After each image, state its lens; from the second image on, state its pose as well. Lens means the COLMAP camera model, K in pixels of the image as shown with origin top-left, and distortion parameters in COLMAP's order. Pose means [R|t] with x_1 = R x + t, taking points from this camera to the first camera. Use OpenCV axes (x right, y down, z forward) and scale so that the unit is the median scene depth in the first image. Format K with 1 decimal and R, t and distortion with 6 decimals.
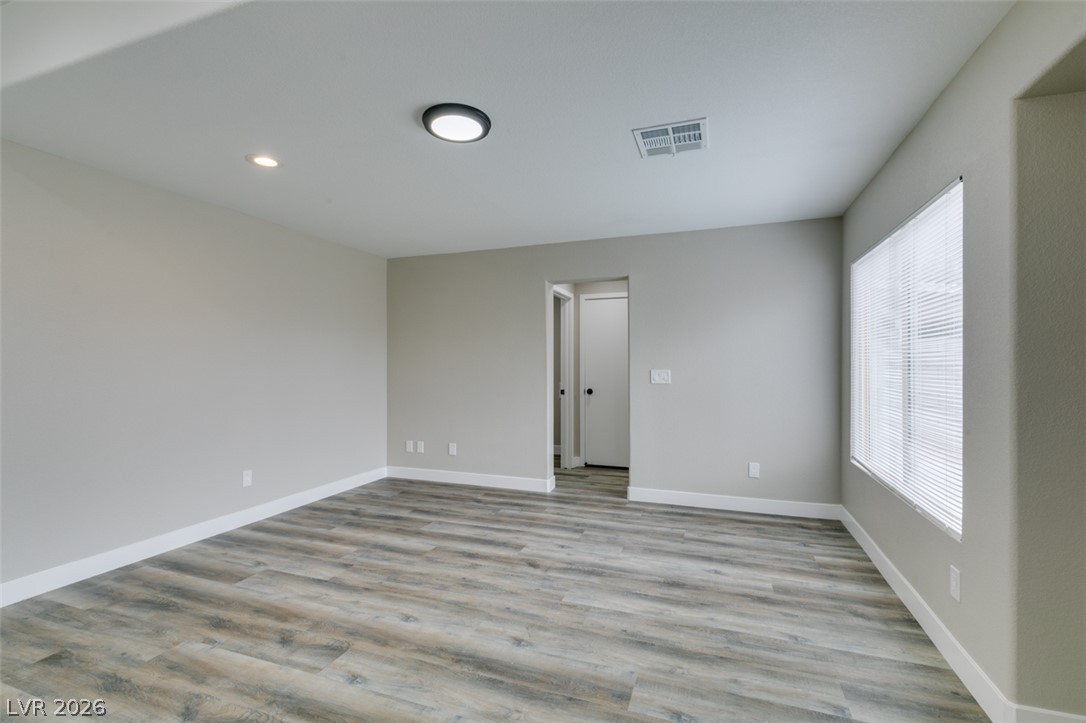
lens RADIAL K [[487.4, 0, 540.8], [0, 487.4, 361.9], [0, 0, 1]] dist [0.003272, -0.001547]
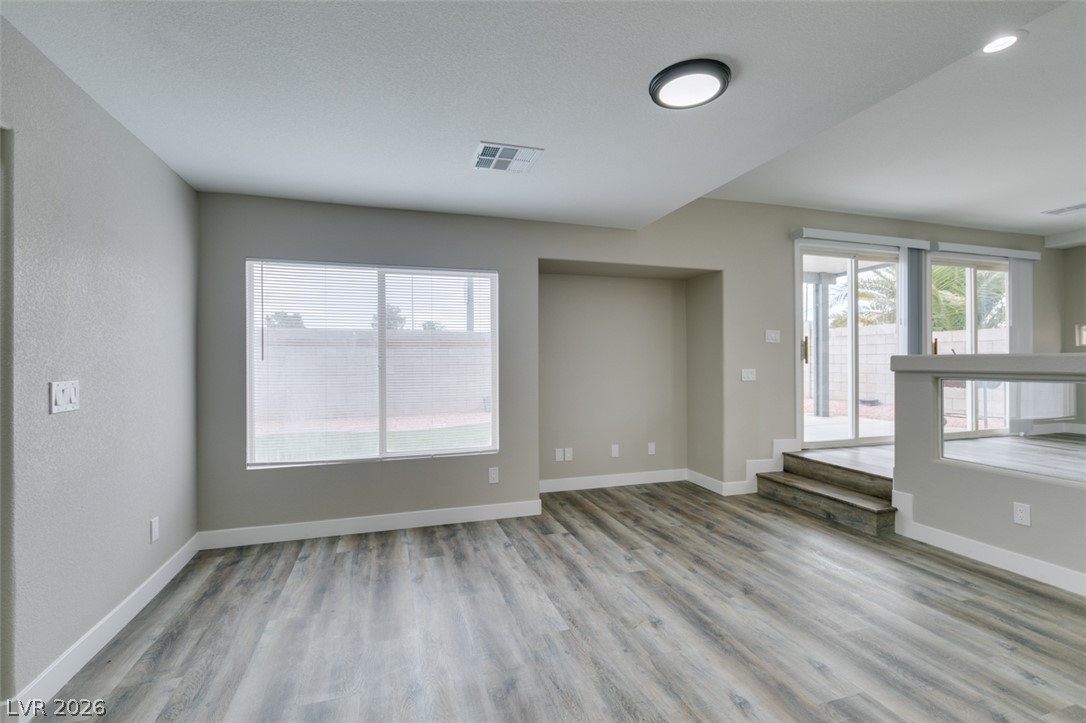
lens RADIAL K [[487.4, 0, 540.8], [0, 487.4, 361.9], [0, 0, 1]] dist [0.003272, -0.001547]
pose [[-0.615077, 0.003230, 0.788460, -0.520347], [0.001782, 0.999995, -0.002706, 0.001343], [-0.788465, -0.000259, -0.615080, 1.312855]]
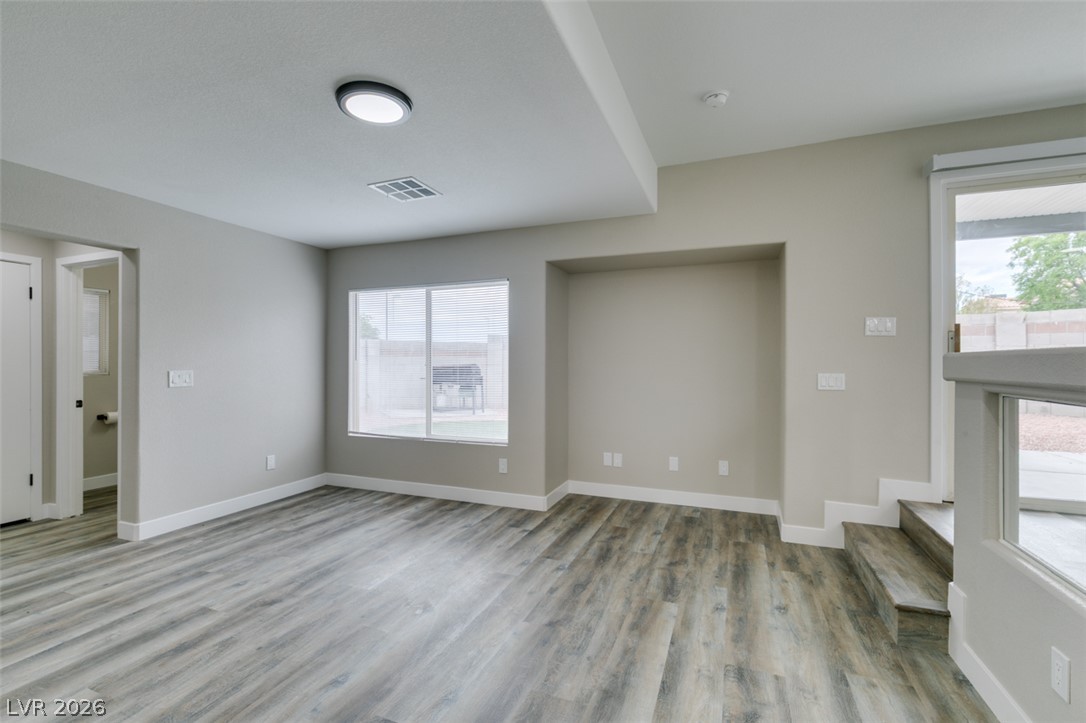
lens RADIAL K [[485.4, 0, 540.7], [0, 485.4, 362.2], [0, 0, 1]] dist [0.003224, -0.000824]
pose [[0.025726, 0.003363, 0.999663, -0.818709], [-0.005214, 0.999981, -0.003230, 0.001418], [-0.999655, -0.005130, 0.025743, 0.499334]]
